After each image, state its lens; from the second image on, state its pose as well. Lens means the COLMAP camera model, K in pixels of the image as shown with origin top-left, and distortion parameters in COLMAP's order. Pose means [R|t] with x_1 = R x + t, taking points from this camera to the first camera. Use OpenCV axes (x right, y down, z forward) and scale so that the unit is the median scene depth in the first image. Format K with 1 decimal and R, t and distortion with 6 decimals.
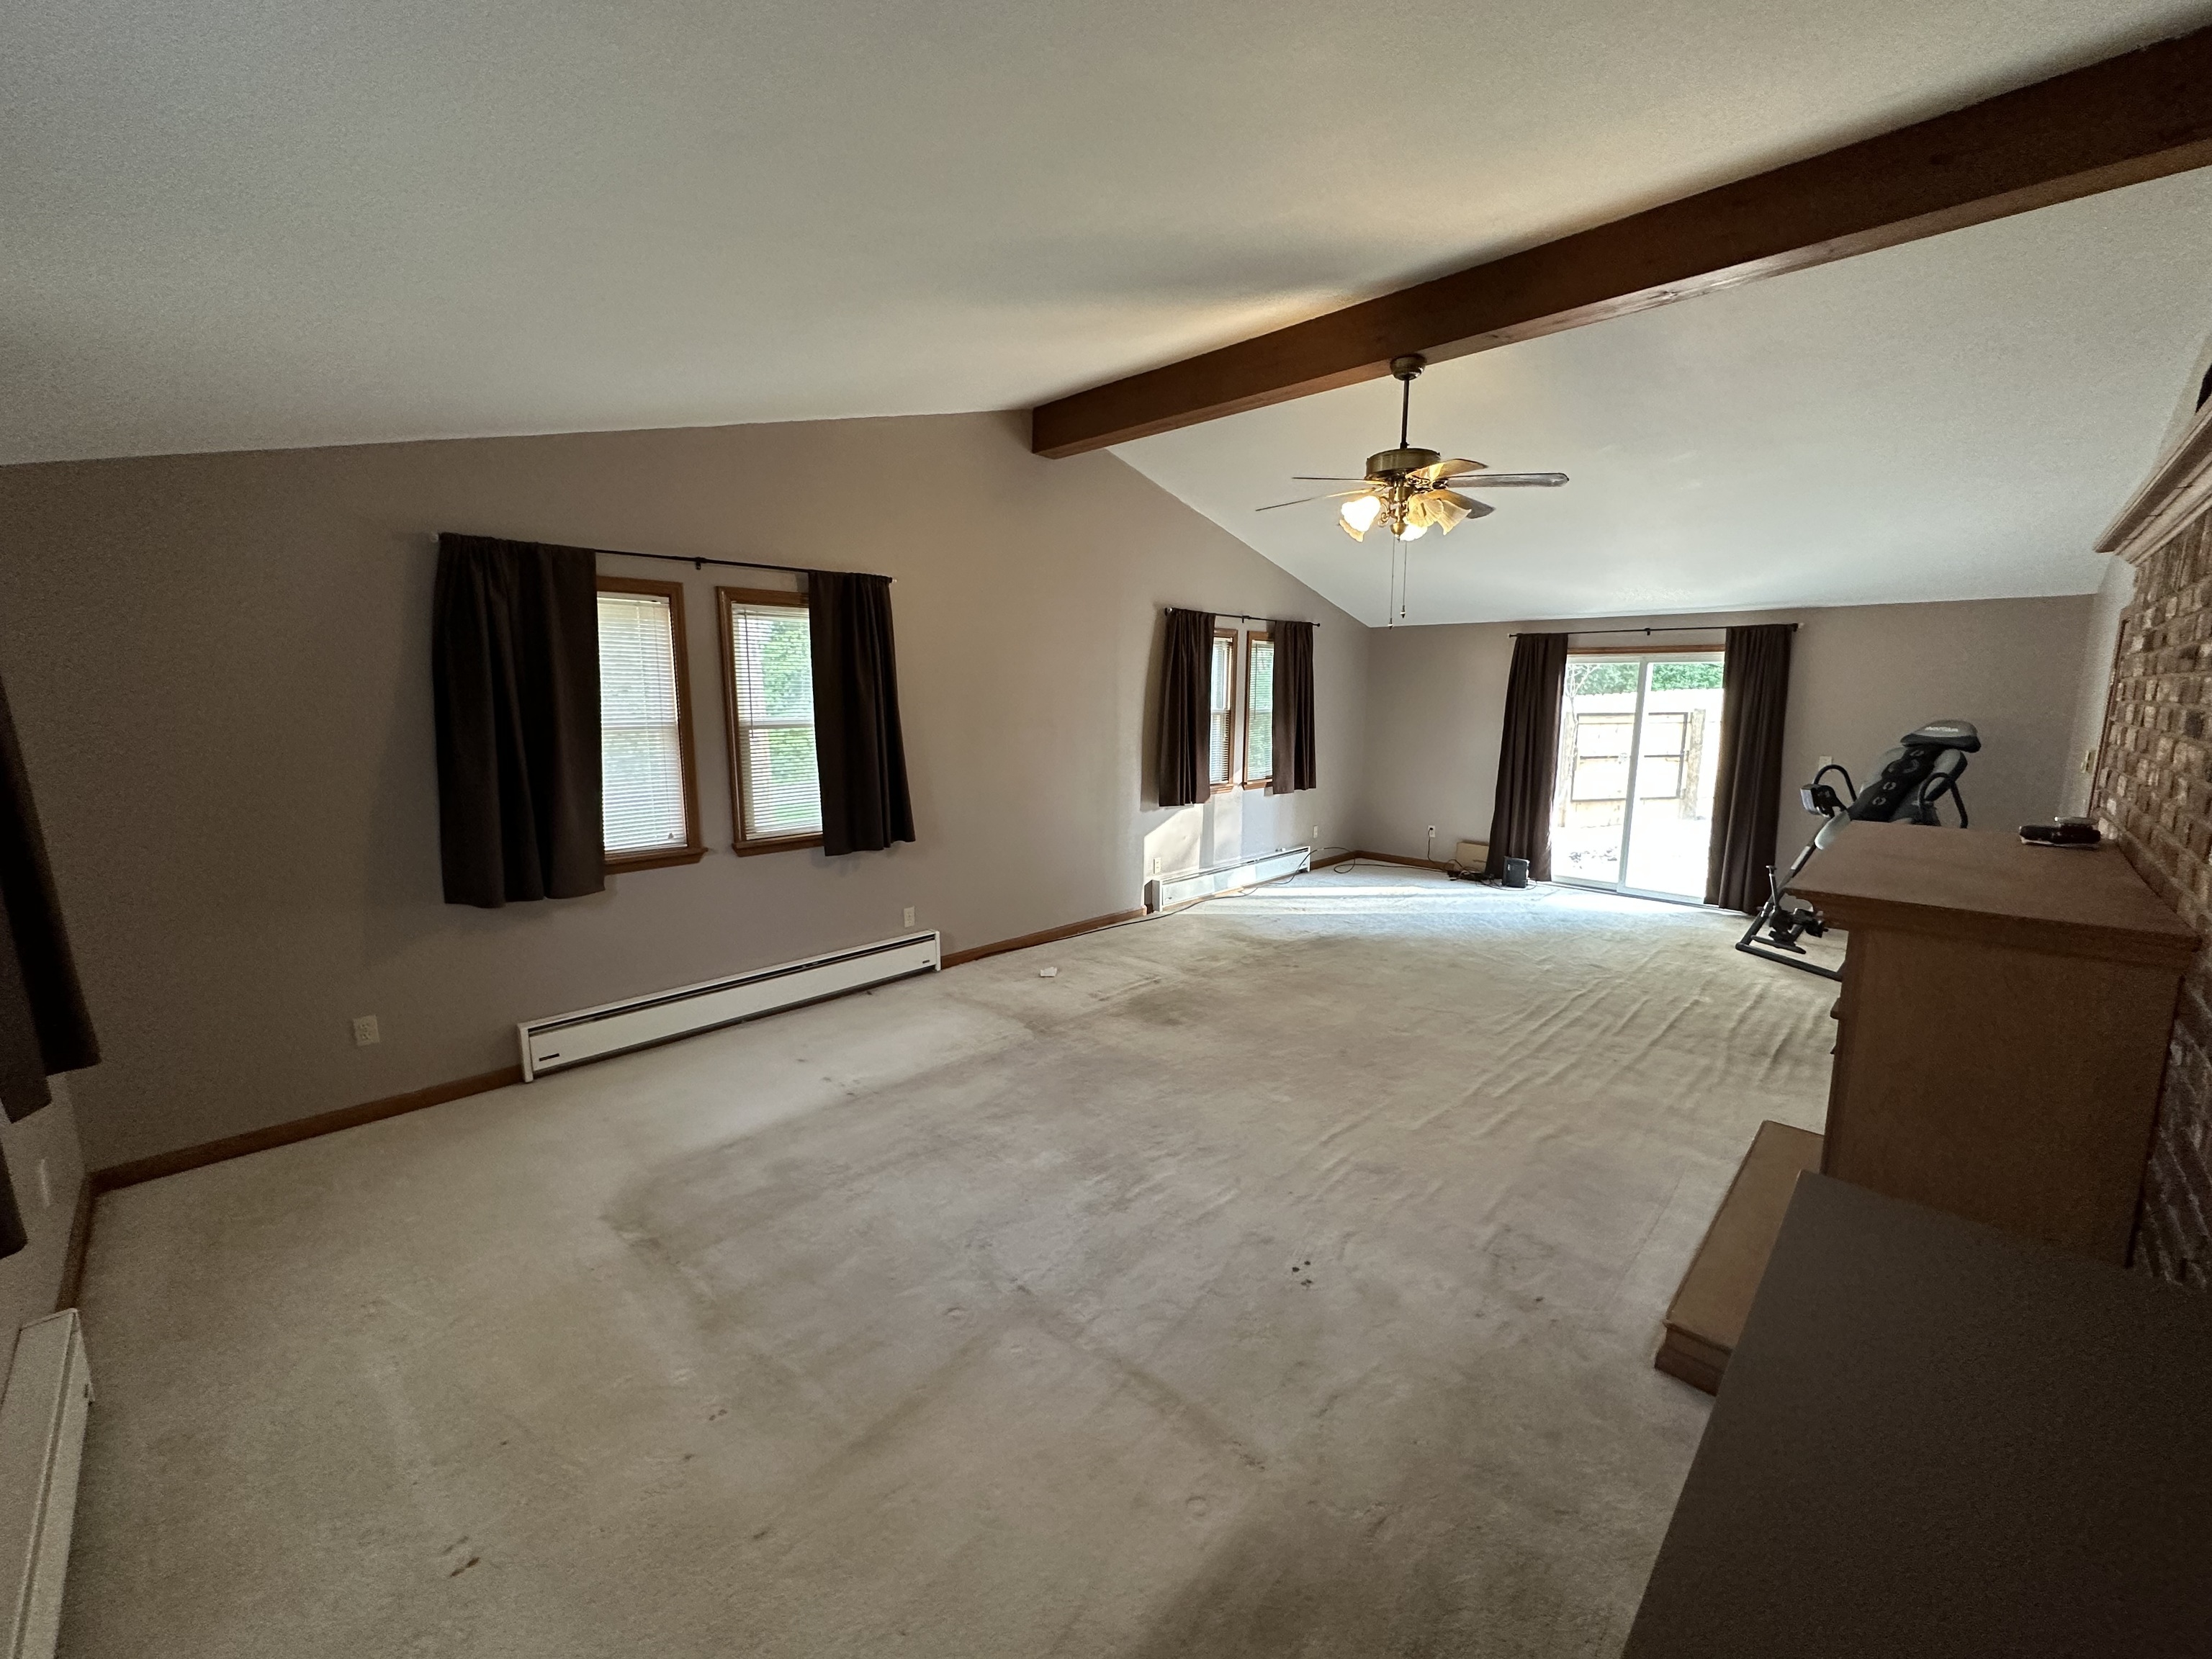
lens RADIAL K [[880.0, 0, 1106.0], [0, 880.0, 829.5], [0, 0, 1]] dist [-0.009184, 0.002806]
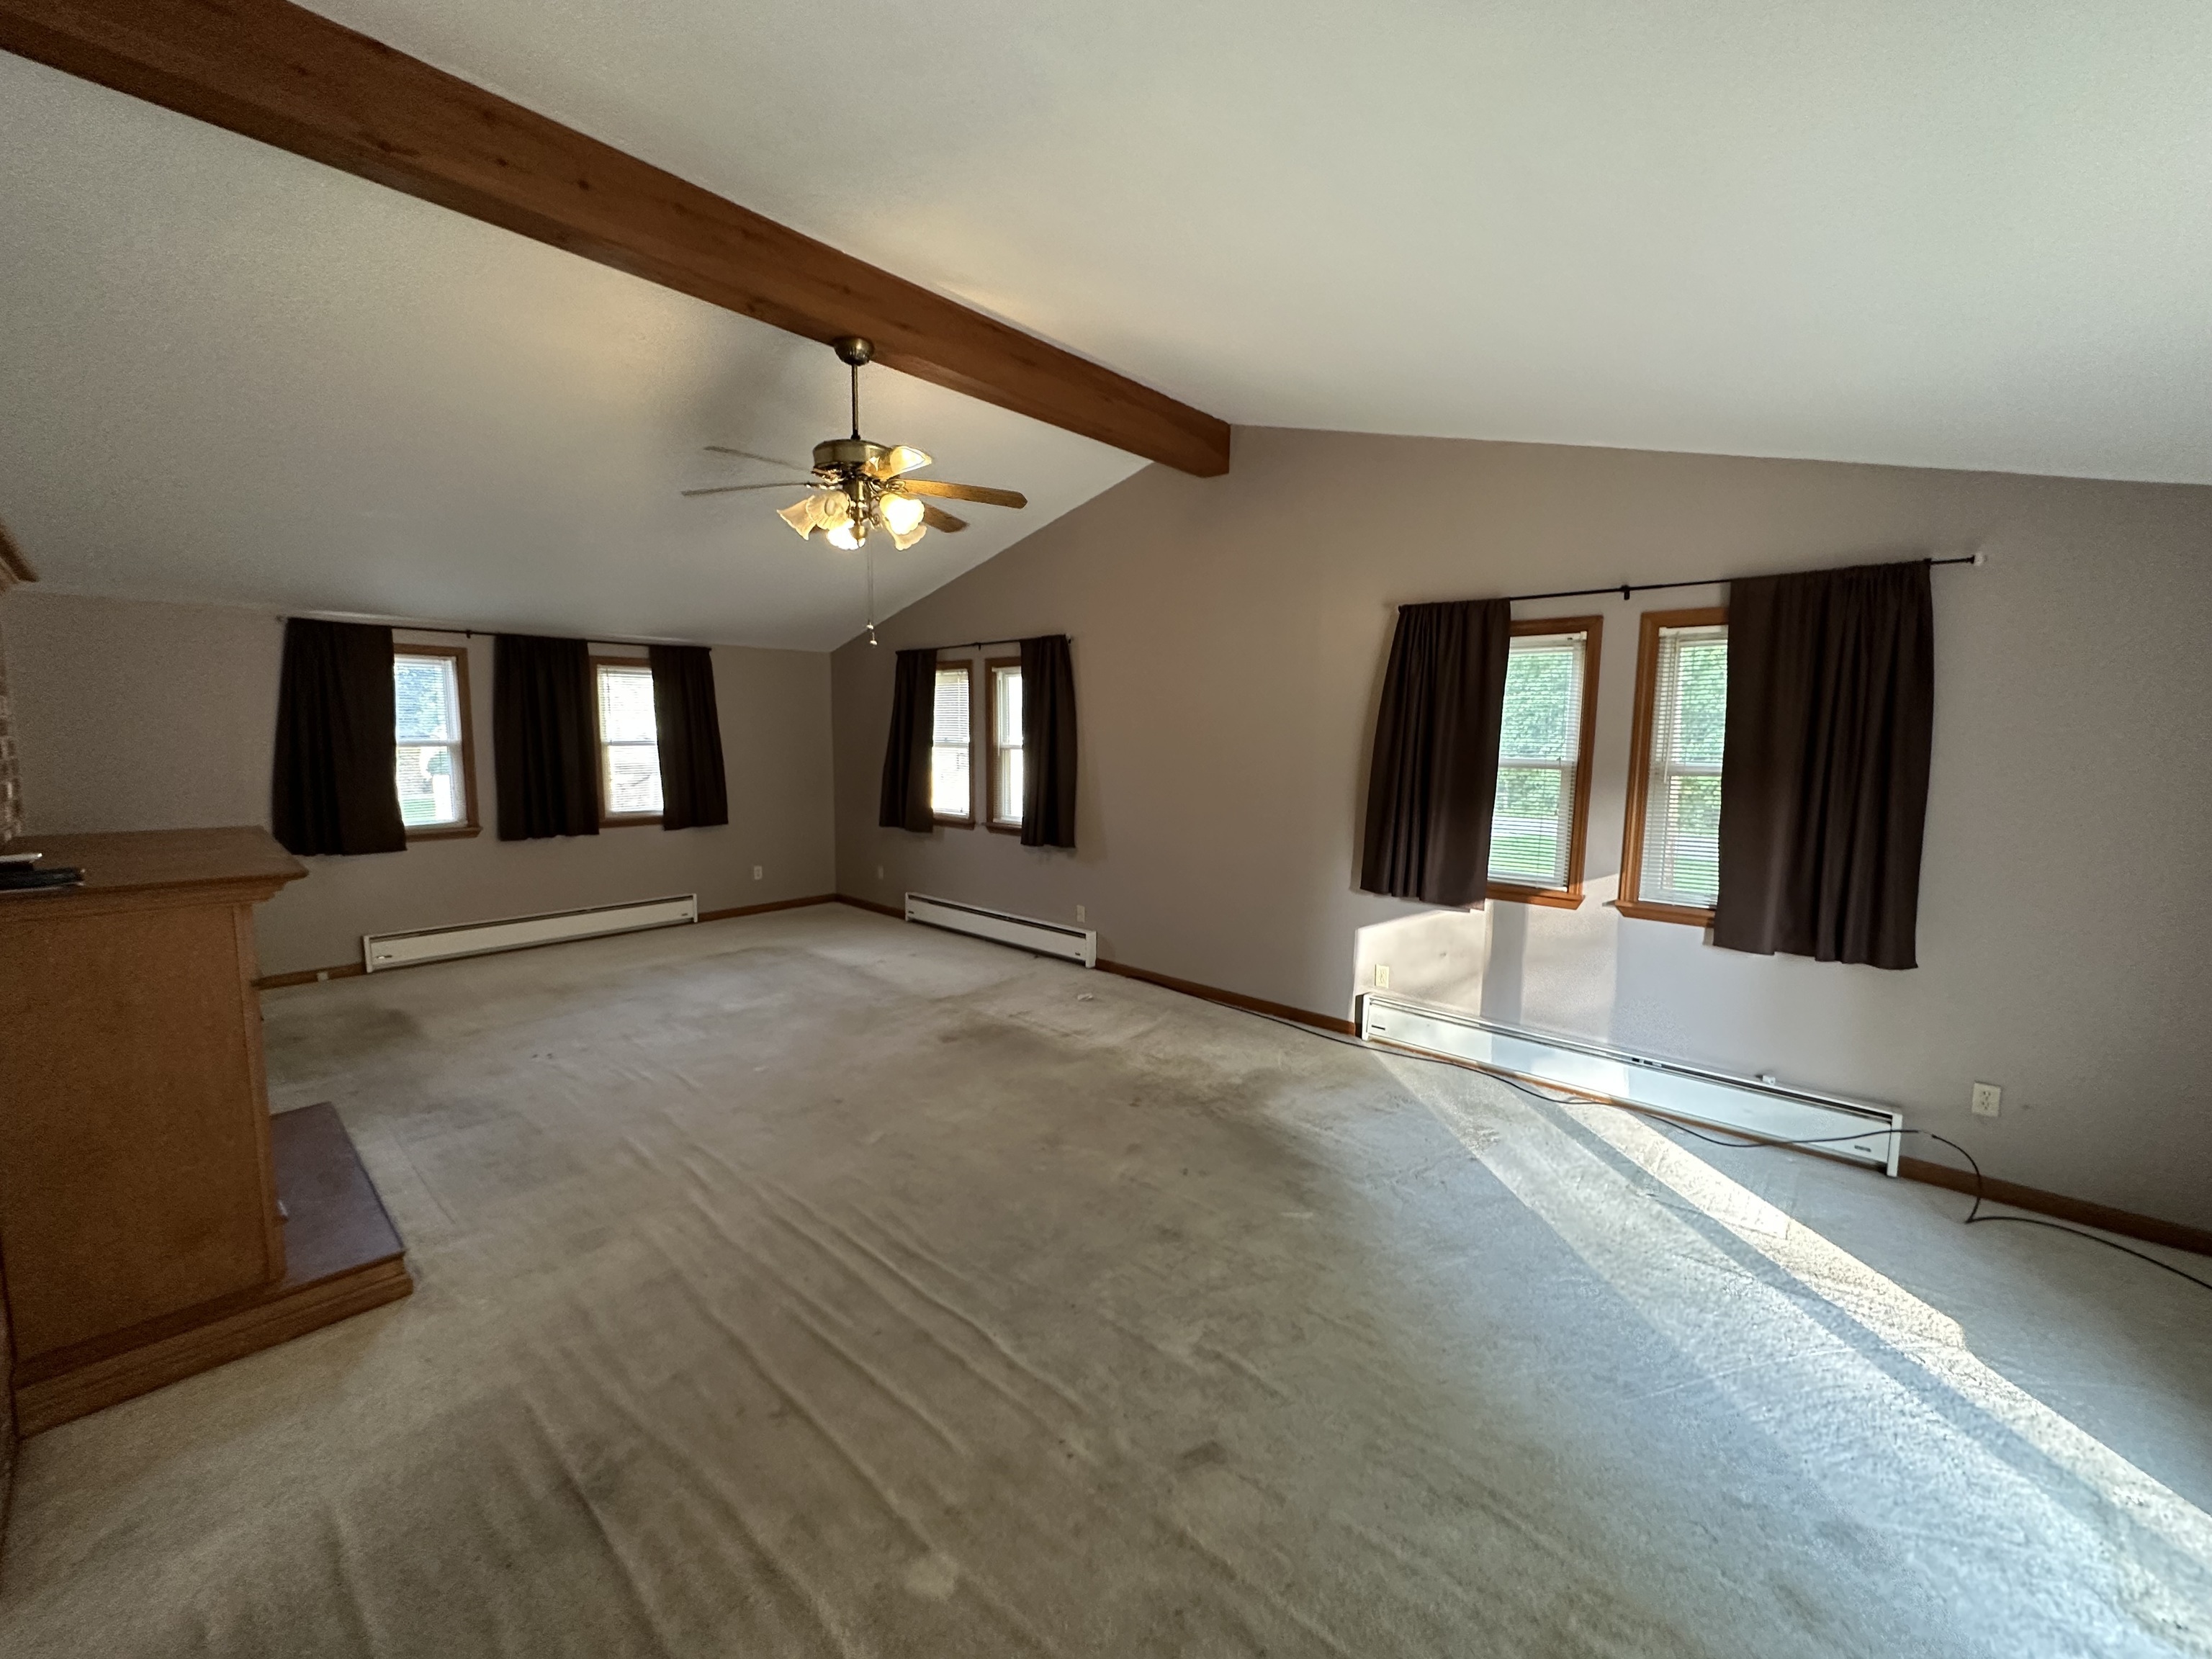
lens RADIAL K [[880.0, 0, 1106.0], [0, 880.0, 829.5], [0, 0, 1]] dist [-0.009184, 0.002806]
pose [[0.035036, 0.115021, -0.992745, 1.008475], [-0.161795, 0.980903, 0.107938, -0.155505], [0.986202, 0.156840, 0.052977, 1.009044]]
